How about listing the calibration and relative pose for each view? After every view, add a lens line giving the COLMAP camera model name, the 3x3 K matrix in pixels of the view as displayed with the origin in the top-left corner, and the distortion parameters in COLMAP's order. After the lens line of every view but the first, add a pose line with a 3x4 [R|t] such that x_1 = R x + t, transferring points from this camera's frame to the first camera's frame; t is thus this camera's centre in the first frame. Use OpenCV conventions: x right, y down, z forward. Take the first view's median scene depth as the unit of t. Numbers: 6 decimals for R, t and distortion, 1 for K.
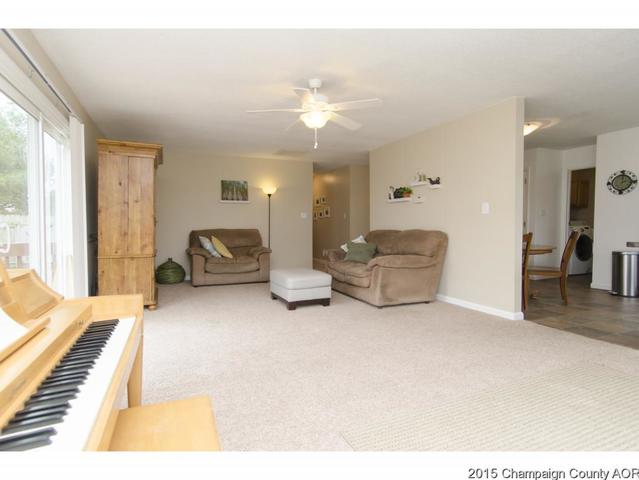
lens RADIAL K [[352.2, 0, 318.5], [0, 352.2, 240.2], [0, 0, 1]] dist [-0.006428, -0.000585]
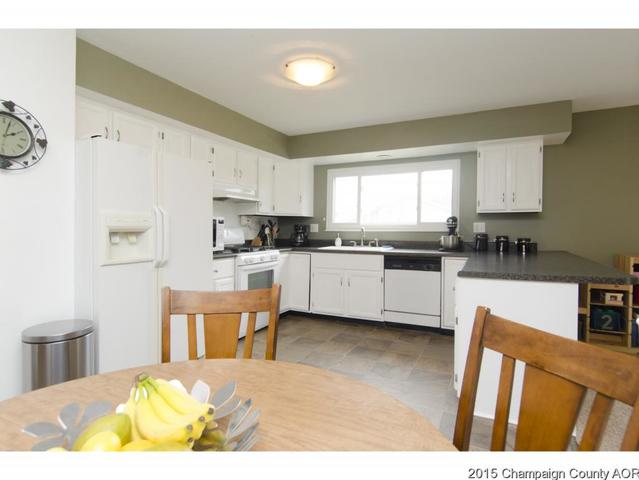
lens RADIAL K [[352.2, 0, 322.4], [0, 352.2, 237.0], [0, 0, 1]] dist [-0.006428, -0.000585]
pose [[-0.658653, -0.014512, 0.752307, 0.398428], [0.030403, 0.998484, 0.045879, -0.070414], [-0.751833, 0.053091, -0.657213, 1.001439]]
